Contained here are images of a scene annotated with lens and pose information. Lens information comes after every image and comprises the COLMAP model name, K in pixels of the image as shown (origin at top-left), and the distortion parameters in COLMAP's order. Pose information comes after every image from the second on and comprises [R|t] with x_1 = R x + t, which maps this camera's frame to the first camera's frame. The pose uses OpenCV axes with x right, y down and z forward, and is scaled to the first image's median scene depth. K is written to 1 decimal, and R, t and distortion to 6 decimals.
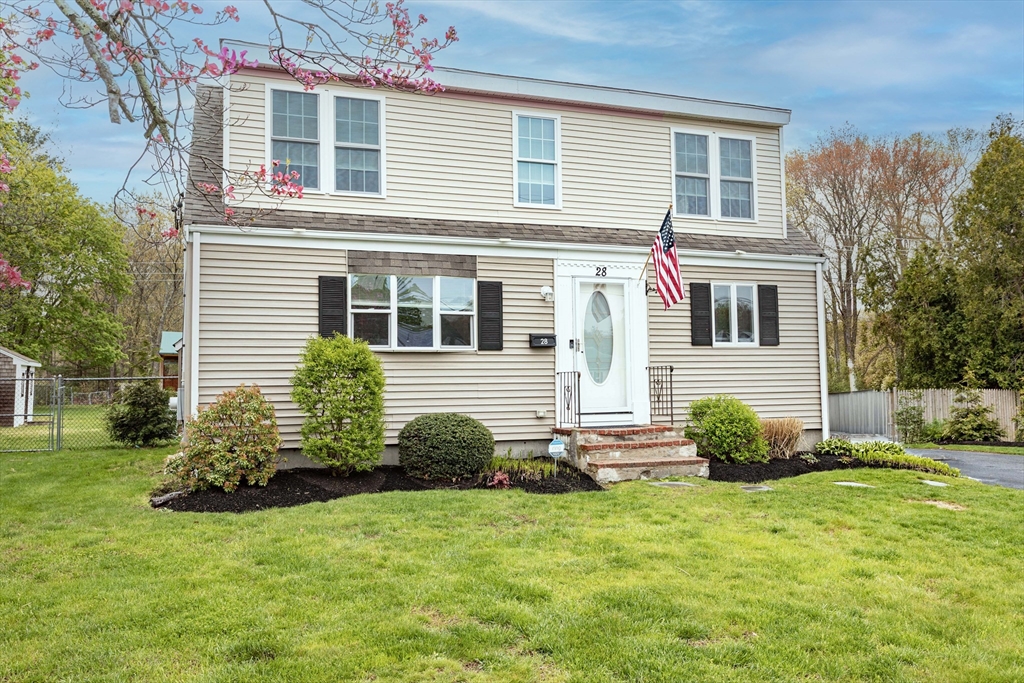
lens RADIAL K [[841.9, 0, 512.0], [0, 841.9, 326.0], [0, 0, 1]] dist [0.000296, 0.000001]
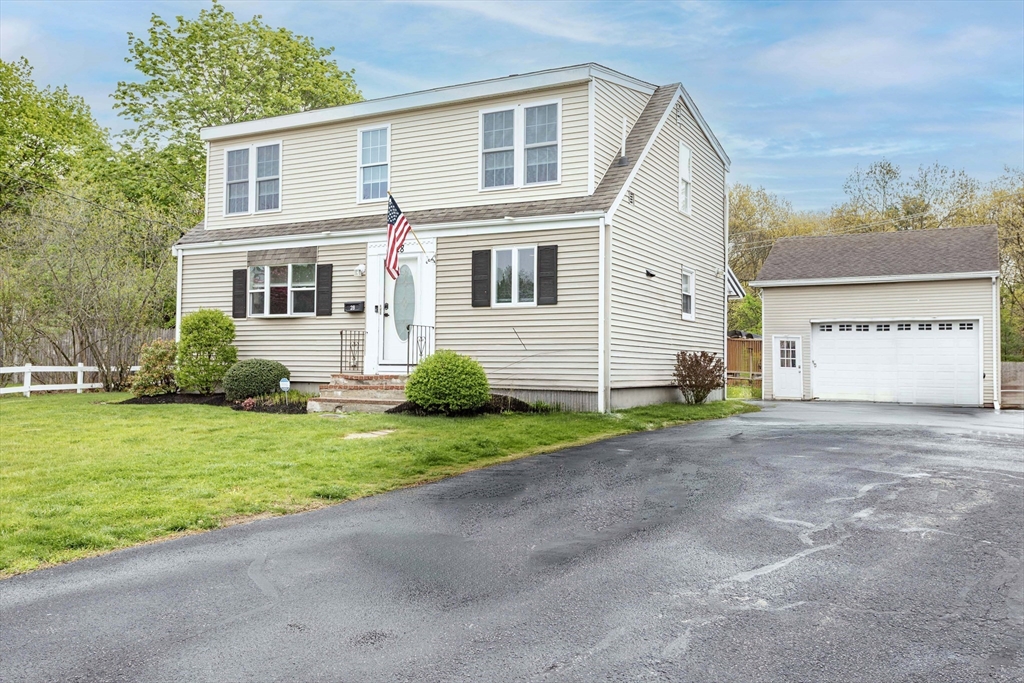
lens RADIAL K [[877.3, 0, 512.0], [0, 877.3, 342.0], [0, 0, 1]] dist [-0.001551, 0.000113]
pose [[0.662920, -0.002757, -0.748685, 1.200039], [0.033989, 0.999073, 0.026417, 0.043550], [0.747918, -0.042960, 0.662399, 0.283905]]
